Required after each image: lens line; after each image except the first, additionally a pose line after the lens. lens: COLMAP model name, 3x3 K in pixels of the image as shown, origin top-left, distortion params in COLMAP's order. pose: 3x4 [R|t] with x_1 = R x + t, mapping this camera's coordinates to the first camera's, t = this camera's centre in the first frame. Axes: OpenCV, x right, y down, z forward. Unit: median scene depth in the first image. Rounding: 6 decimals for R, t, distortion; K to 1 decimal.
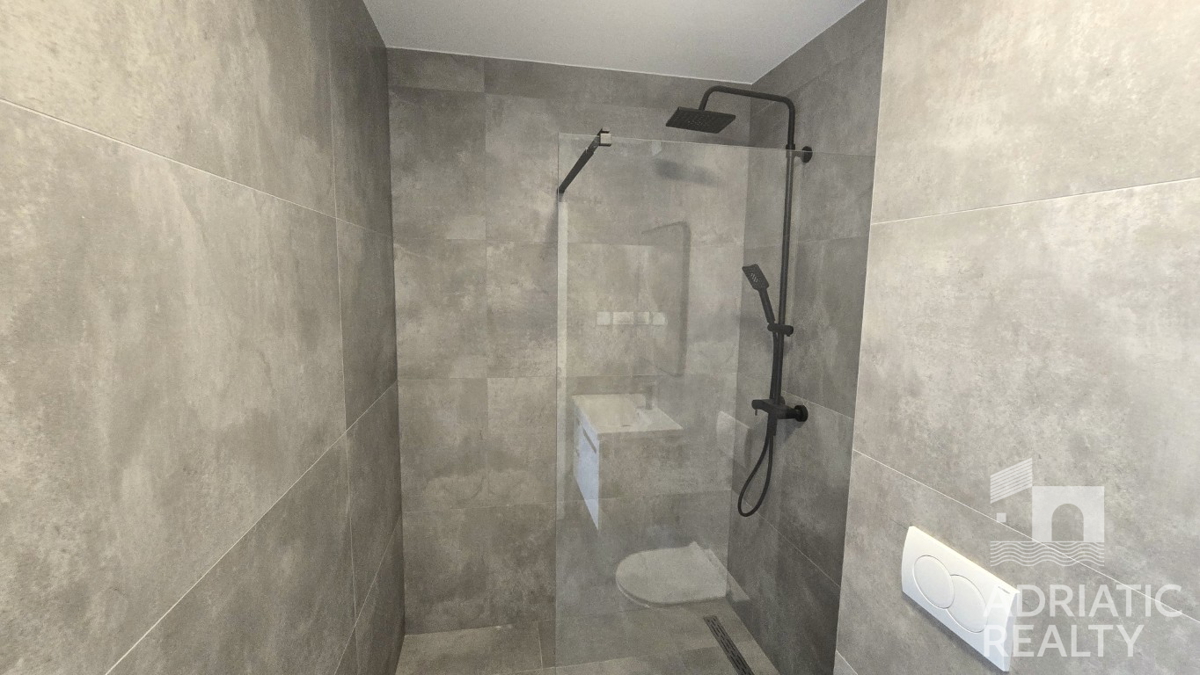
lens RADIAL K [[489.6, 0, 601.1], [0, 489.6, 338.2], [0, 0, 1]] dist [-0.007236, 0.002067]
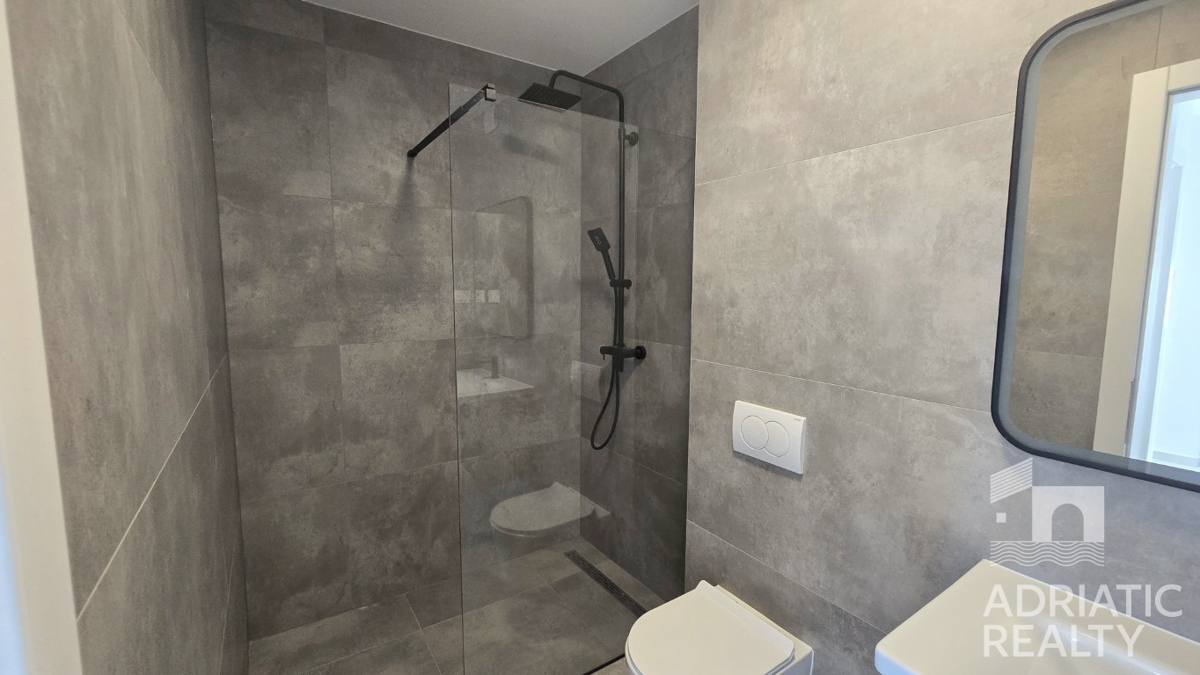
lens RADIAL K [[489.6, 0, 597.5], [0, 489.6, 338.5], [0, 0, 1]] dist [-0.007236, 0.002067]
pose [[0.923867, -0.053885, 0.378900, -0.152793], [0.056976, 0.998371, 0.003059, 0.114039], [-0.378448, 0.018762, 0.925433, -0.085619]]
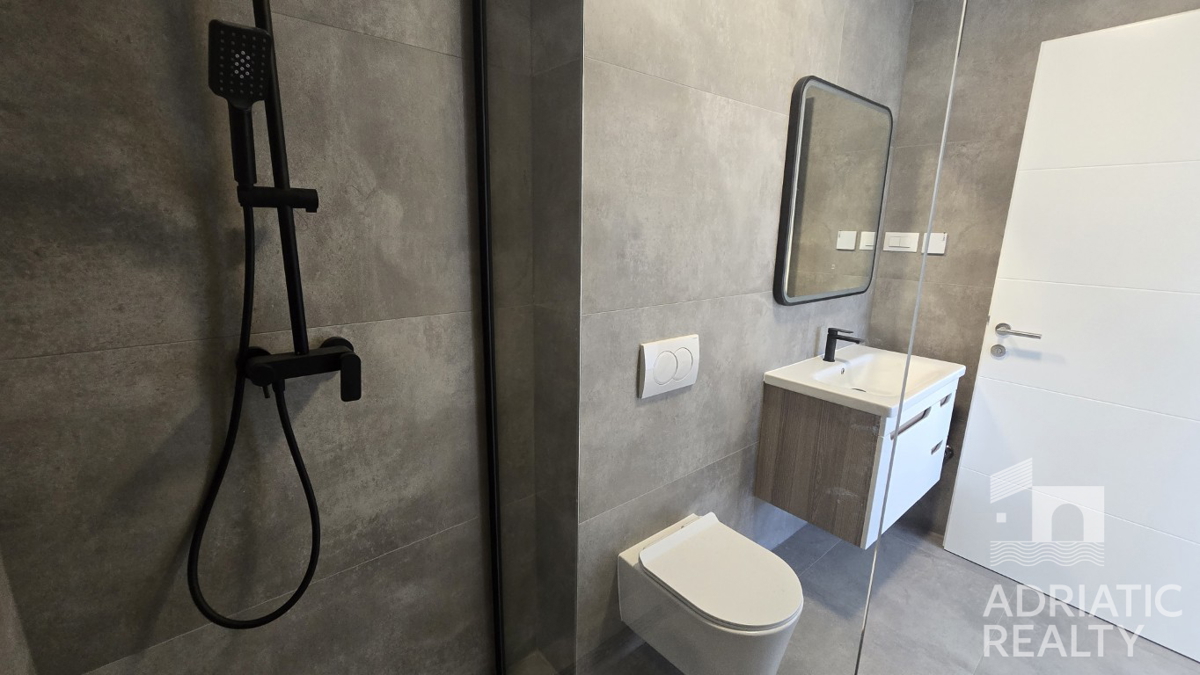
lens RADIAL K [[489.6, 0, 601.2], [0, 489.6, 338.3], [0, 0, 1]] dist [-0.007236, 0.002067]
pose [[-0.480324, -0.222784, 0.848325, -0.228069], [0.081442, 0.951696, 0.296044, -0.004685], [-0.873302, 0.211286, -0.438978, 1.019793]]
